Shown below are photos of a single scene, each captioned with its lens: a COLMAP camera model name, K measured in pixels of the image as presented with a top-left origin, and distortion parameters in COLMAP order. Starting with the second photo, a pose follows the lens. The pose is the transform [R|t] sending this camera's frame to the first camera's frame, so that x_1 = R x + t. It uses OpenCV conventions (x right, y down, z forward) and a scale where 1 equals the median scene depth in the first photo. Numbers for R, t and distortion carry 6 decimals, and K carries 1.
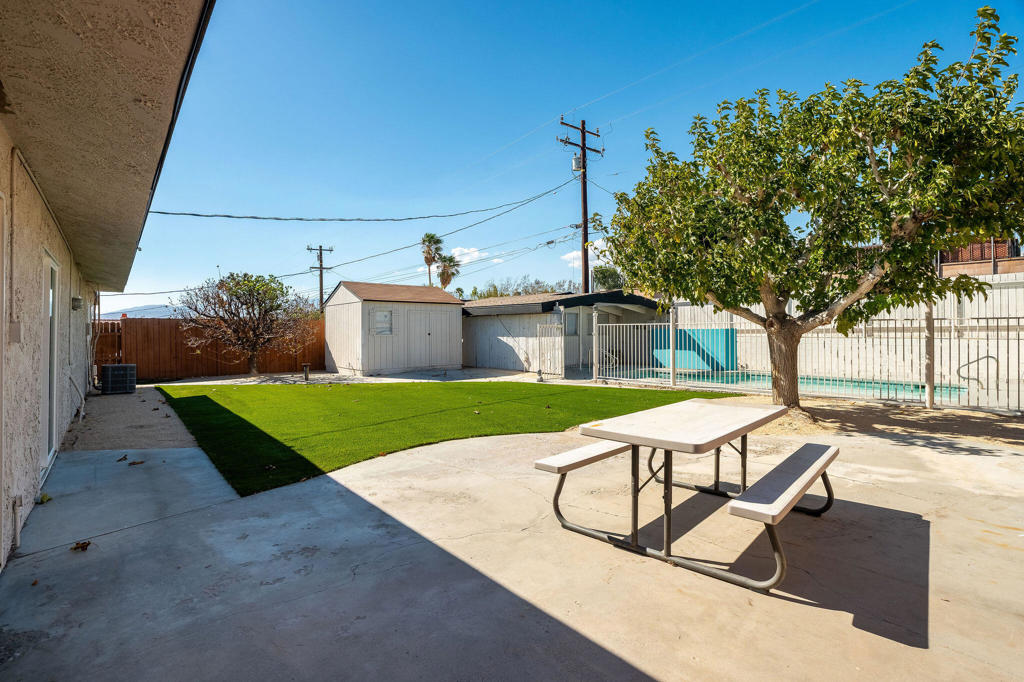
lens RADIAL K [[483.1, 0, 518.2], [0, 483.1, 337.5], [0, 0, 1]] dist [-0.071830, 0.027809]
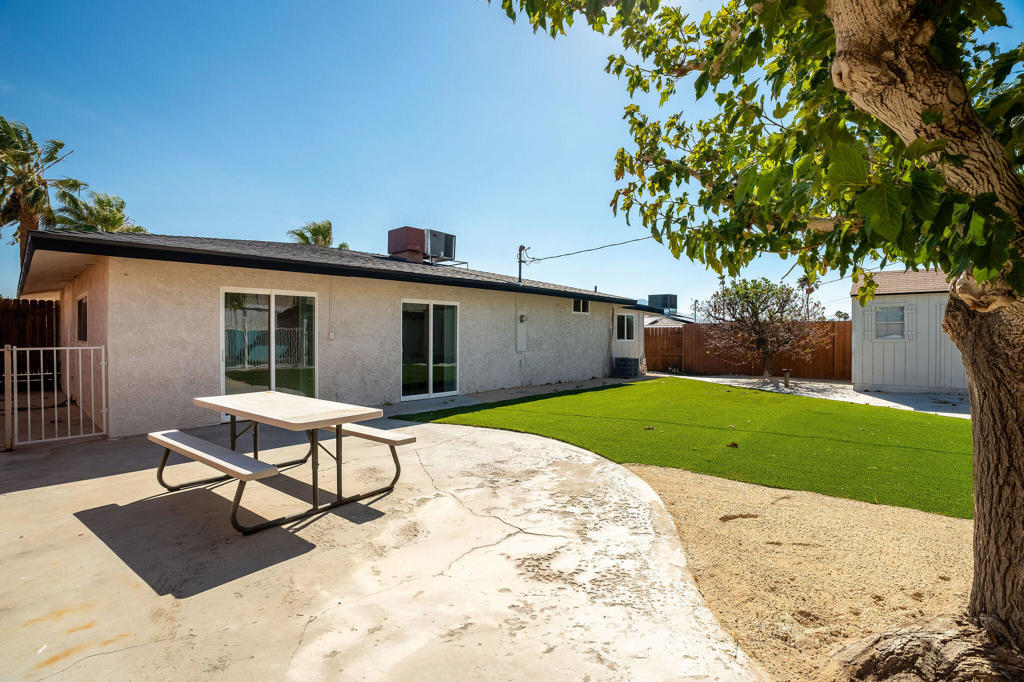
lens RADIAL K [[483.1, 0, 518.2], [0, 483.1, 337.5], [0, 0, 1]] dist [-0.071830, 0.027809]
pose [[0.113080, 0.009770, -0.993538, 1.670535], [-0.012345, 0.999888, 0.008428, -0.033718], [0.993509, 0.011312, 0.113188, 1.463304]]
